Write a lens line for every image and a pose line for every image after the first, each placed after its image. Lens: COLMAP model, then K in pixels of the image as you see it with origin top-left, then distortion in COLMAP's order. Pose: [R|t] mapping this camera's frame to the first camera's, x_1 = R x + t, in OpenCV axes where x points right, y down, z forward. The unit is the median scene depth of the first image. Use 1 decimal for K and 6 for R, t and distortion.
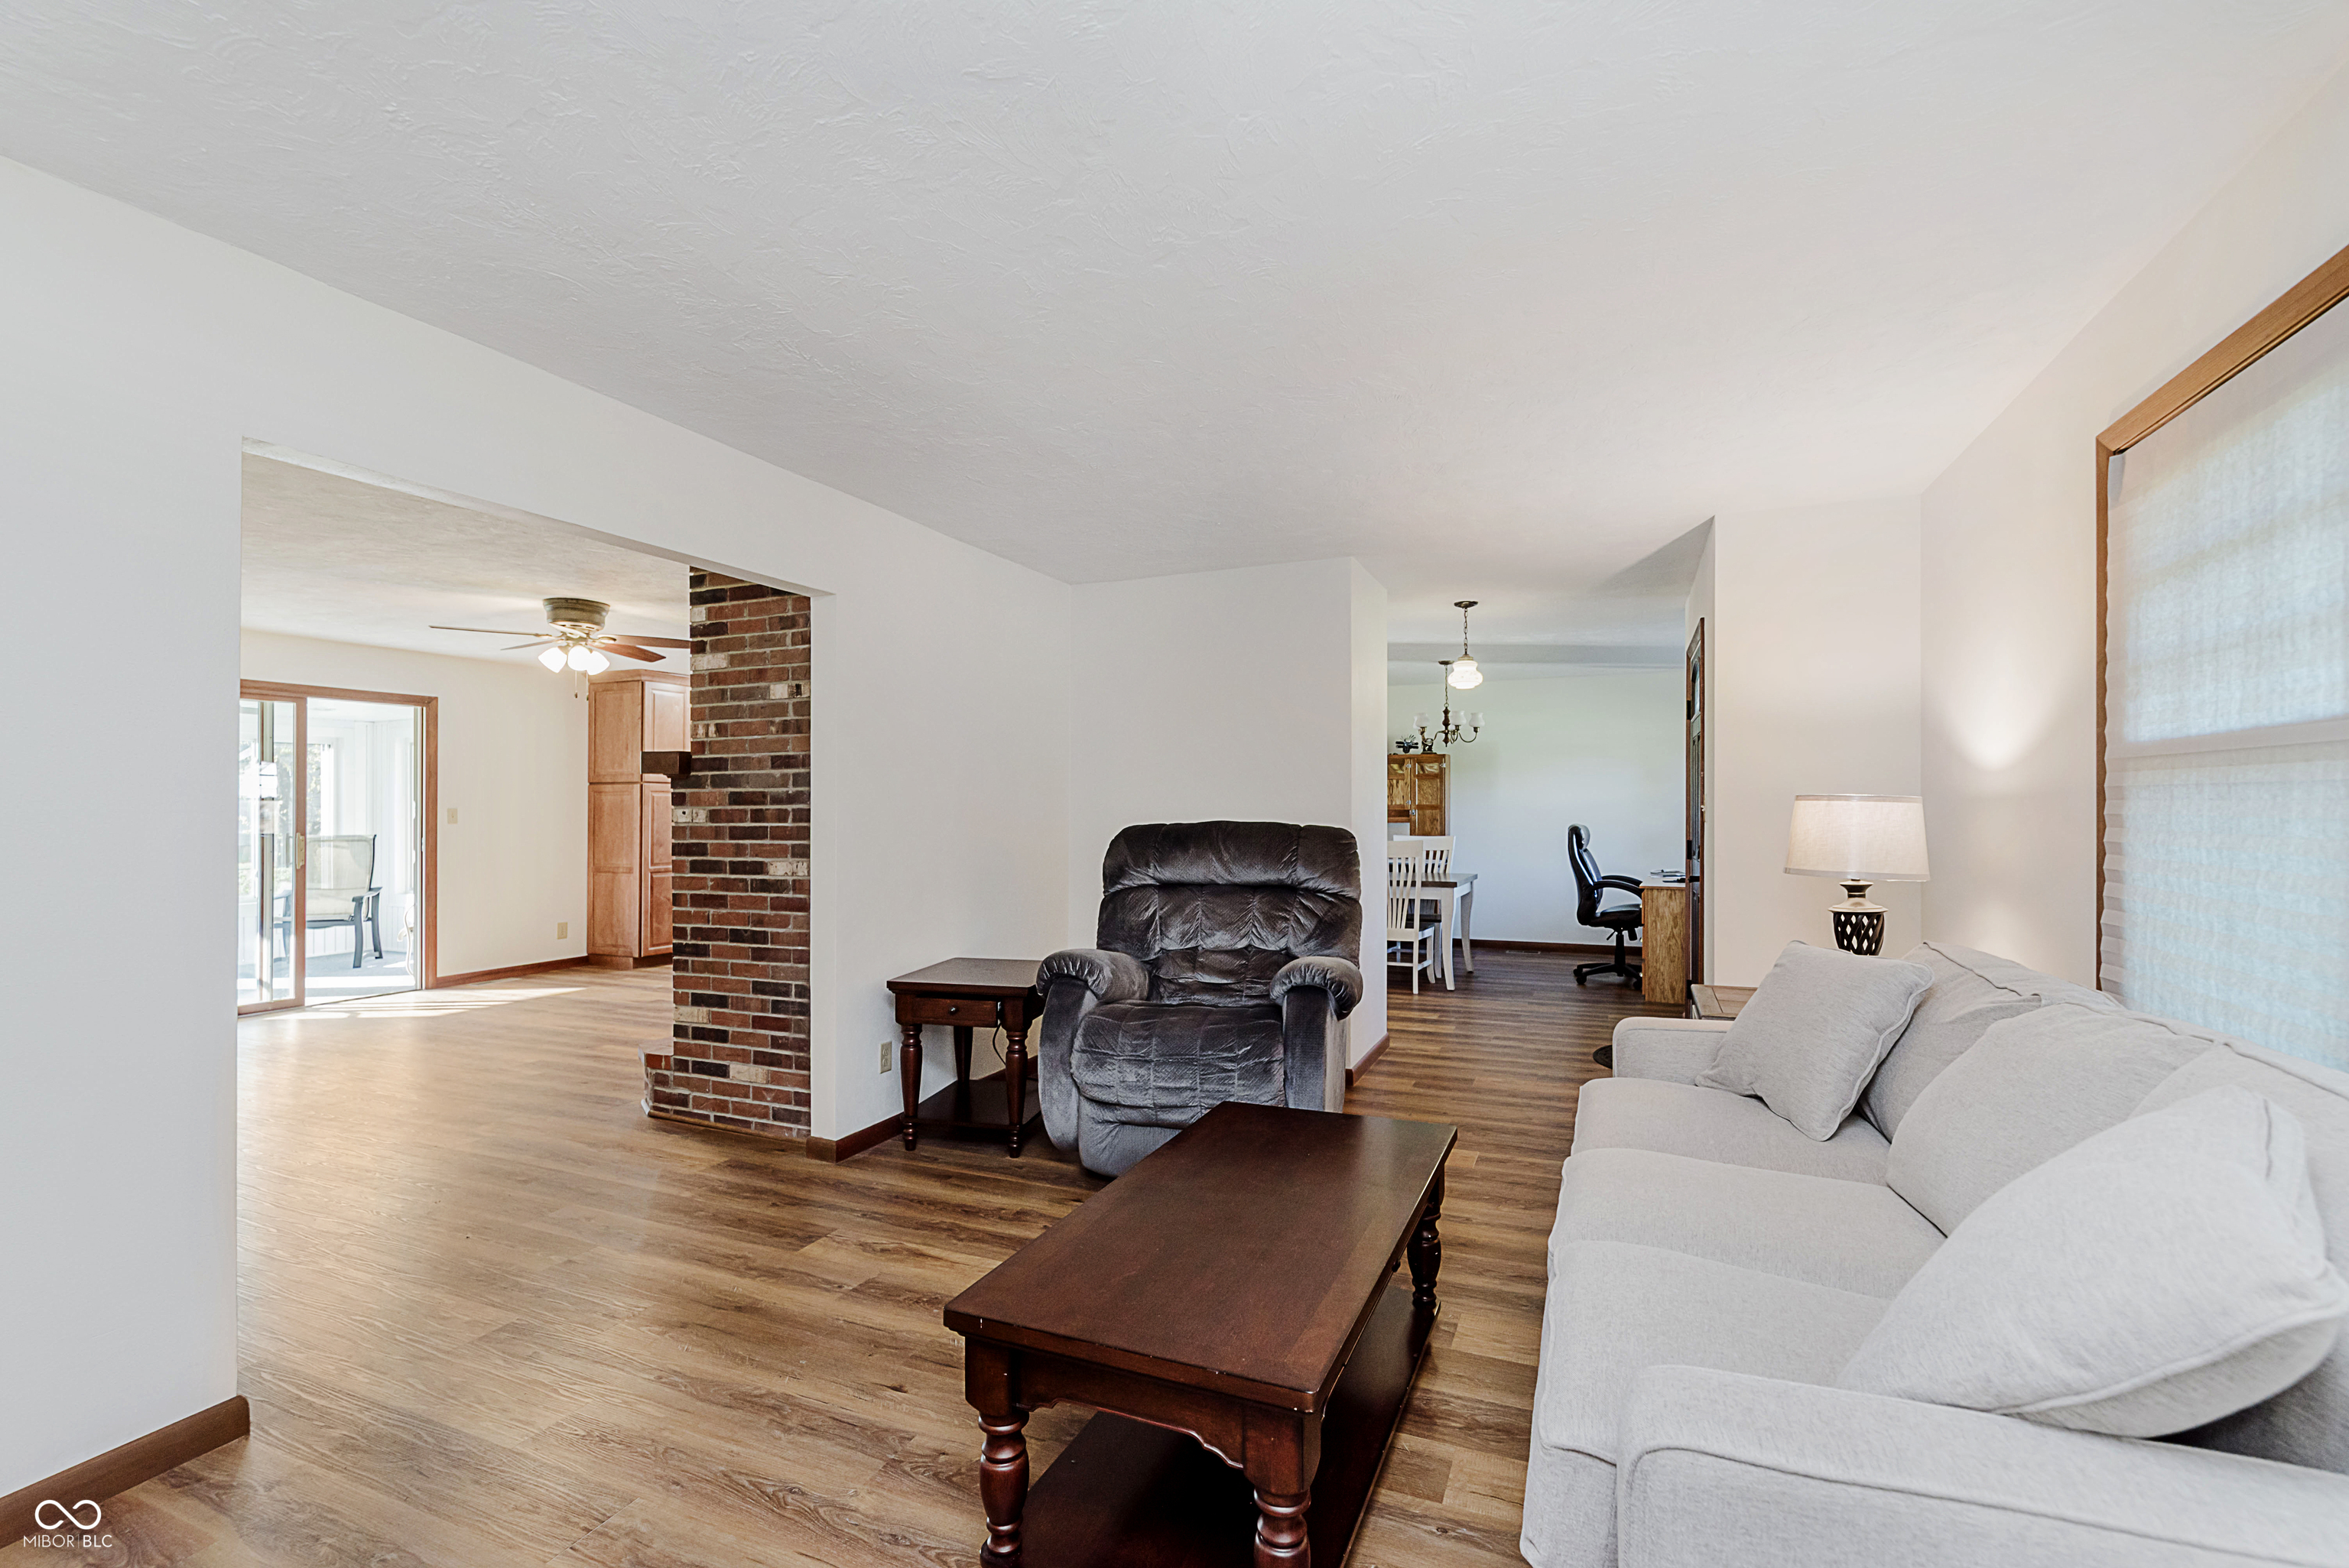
lens RADIAL K [[1023.0, 0, 1193.4], [0, 1023.0, 803.0], [0, 0, 1]] dist [-0.003286, 0.001419]
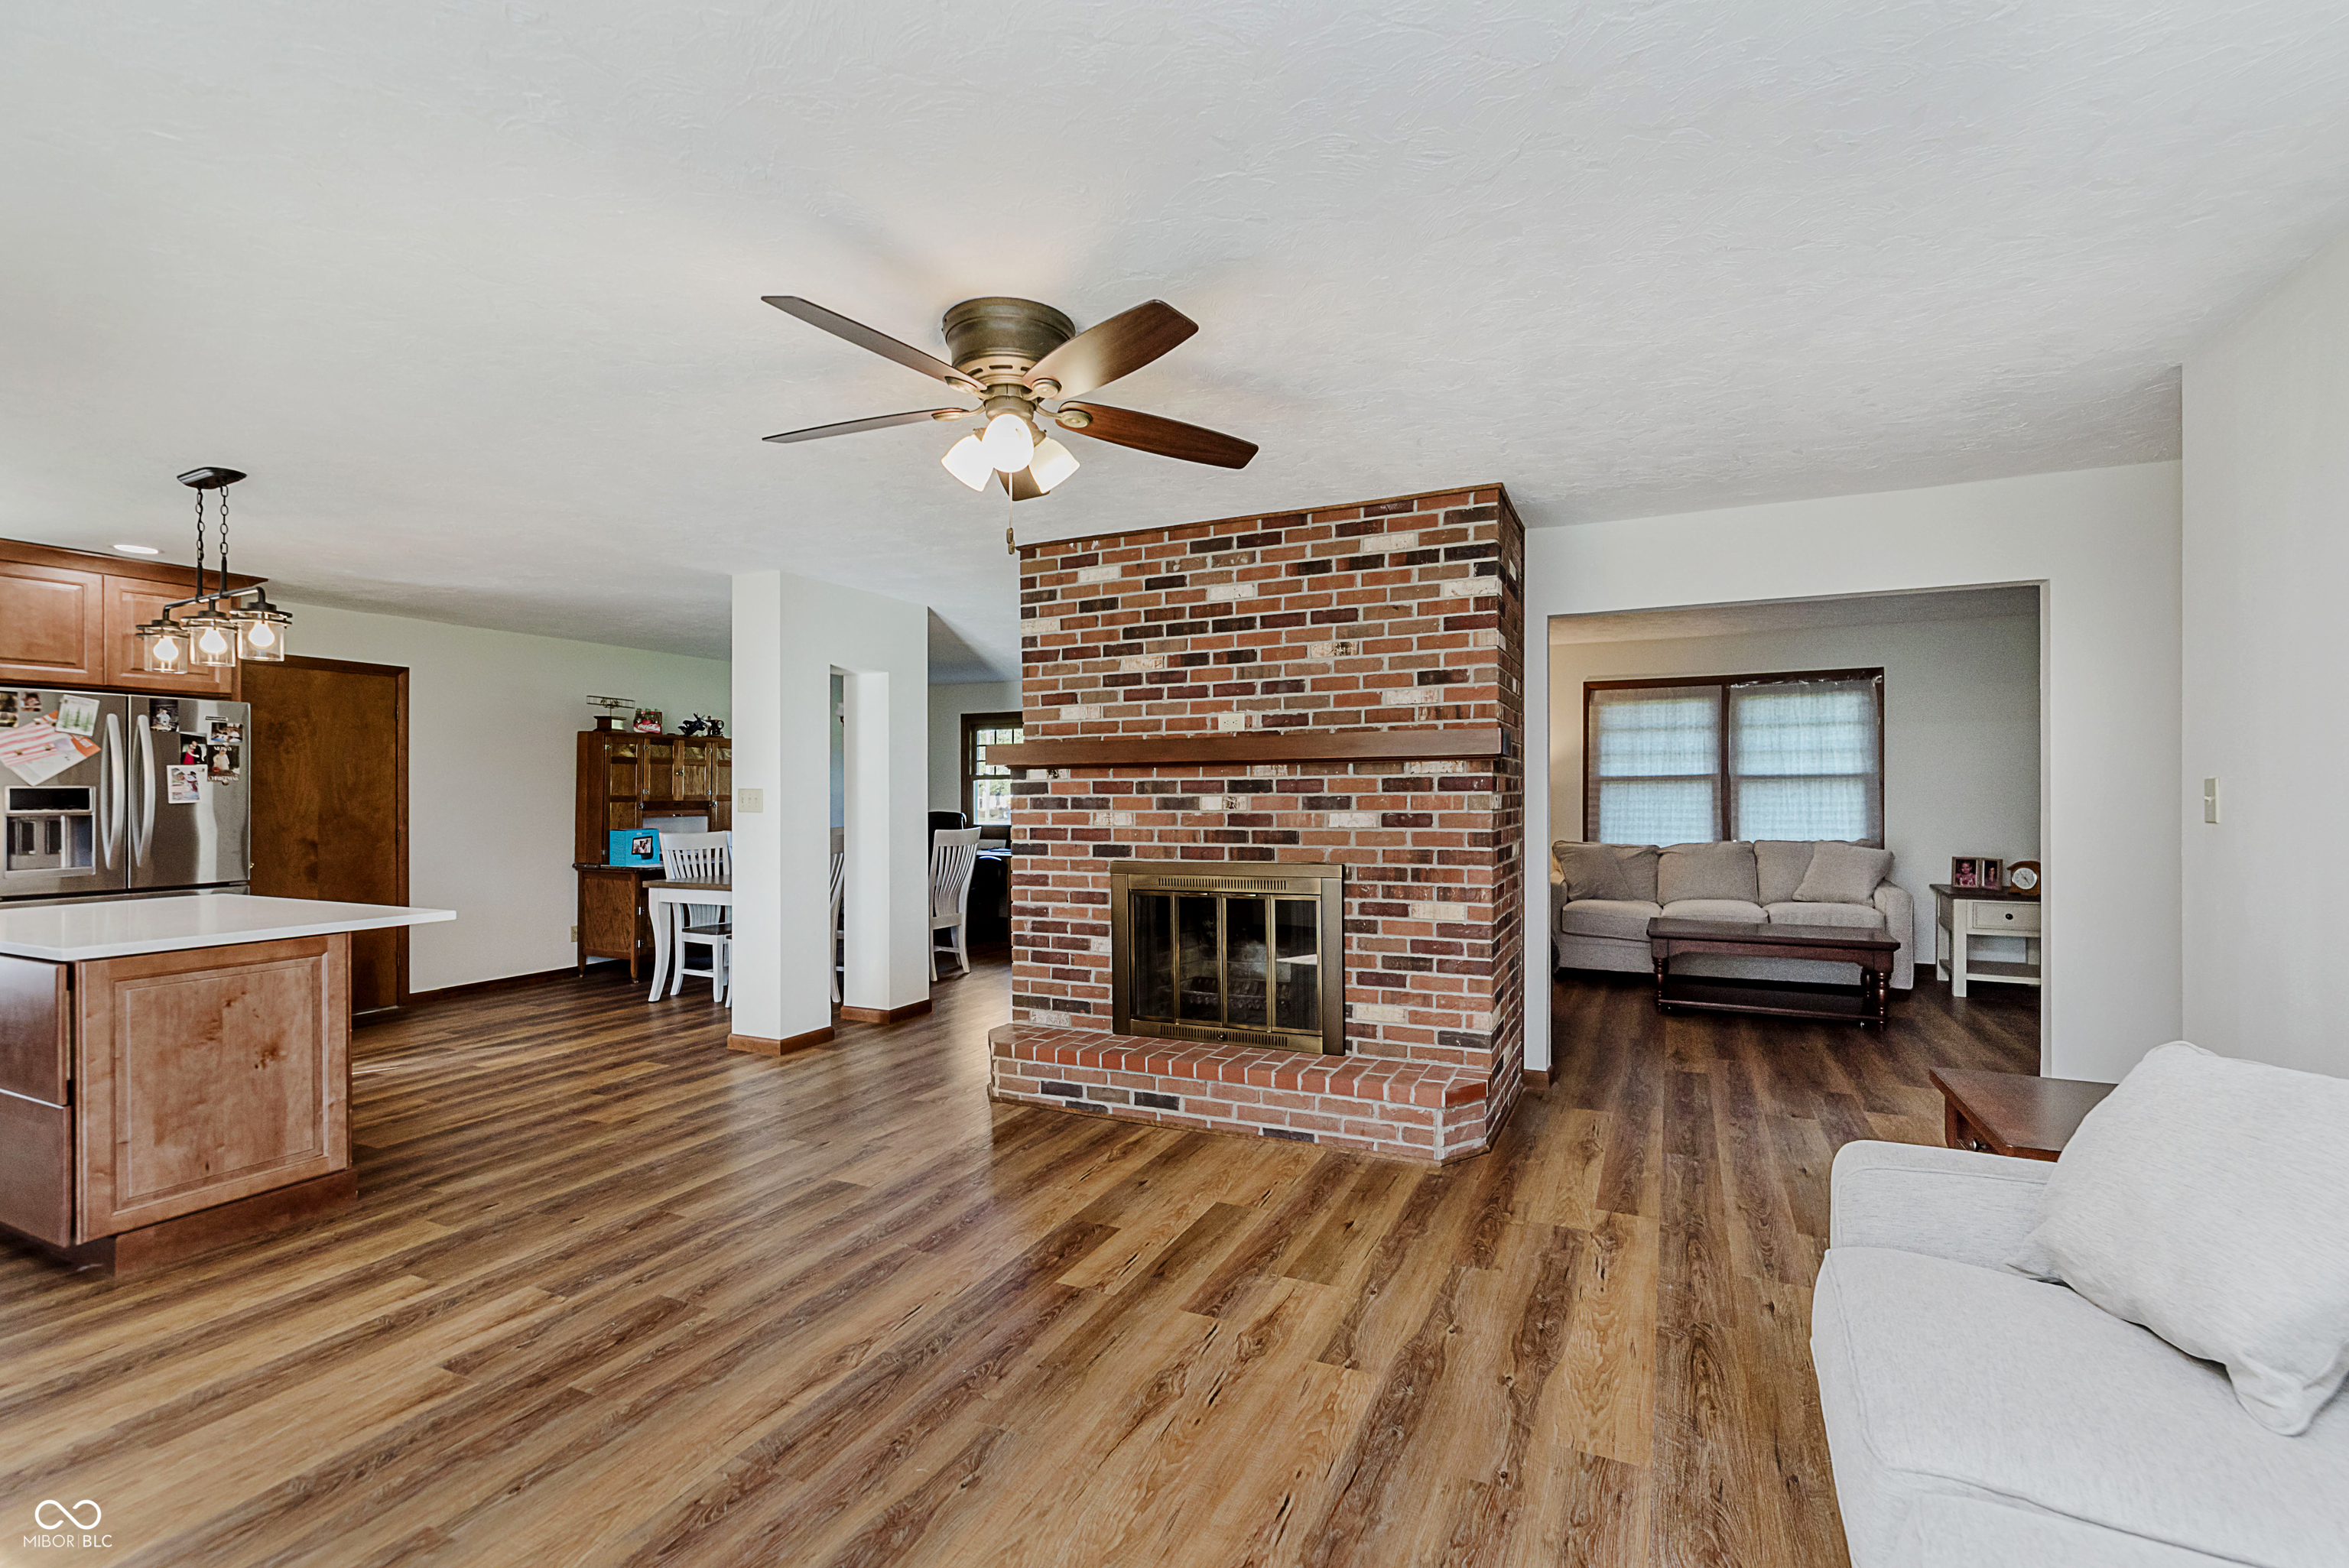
lens RADIAL K [[1023.0, 0, 1207.7], [0, 1023.0, 781.7], [0, 0, 1]] dist [-0.003286, 0.001419]
pose [[0.032358, 0.014867, 0.999366, -0.776598], [-0.000172, 0.999889, -0.014869, 0.003935], [-0.999476, 0.000309, 0.032357, 0.672000]]
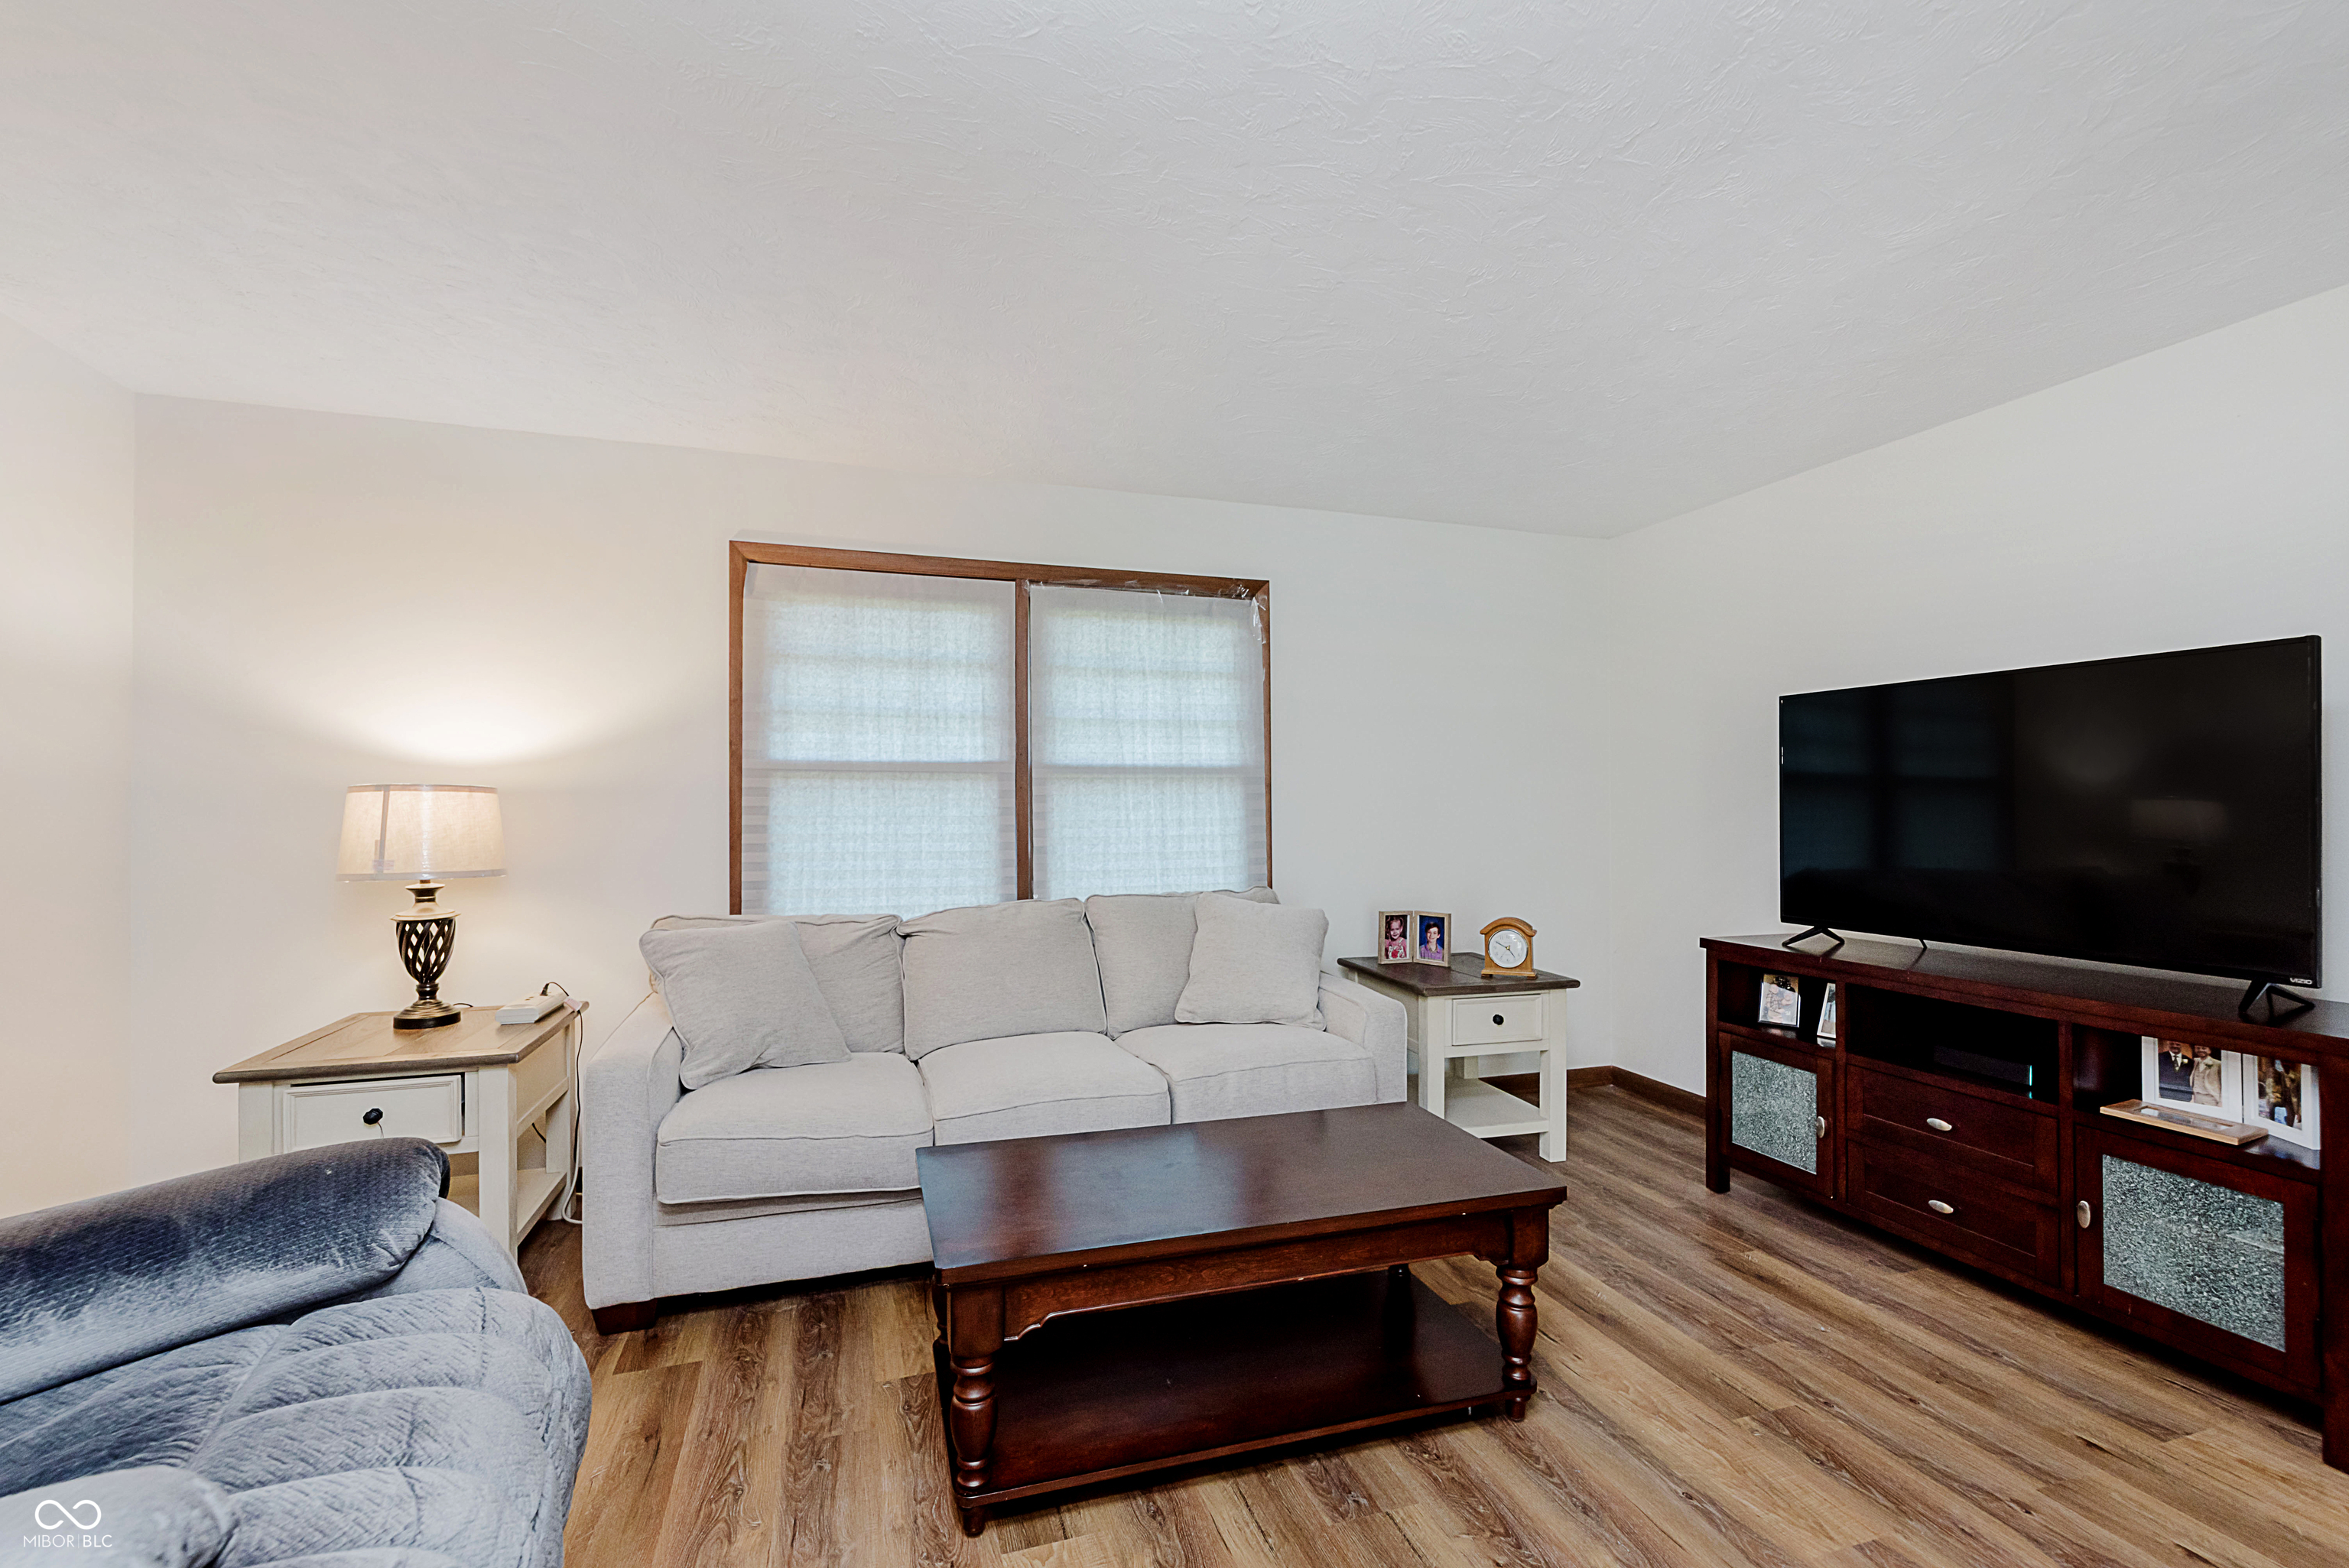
lens RADIAL K [[1023.0, 0, 1164.9], [0, 1023.0, 823.7], [0, 0, 1]] dist [-0.003286, 0.001419]
pose [[-0.654277, -0.007989, 0.756213, -0.187038], [-0.001982, 0.999959, 0.008849, 0.006842], [-0.756252, 0.004290, -0.654266, 0.472666]]
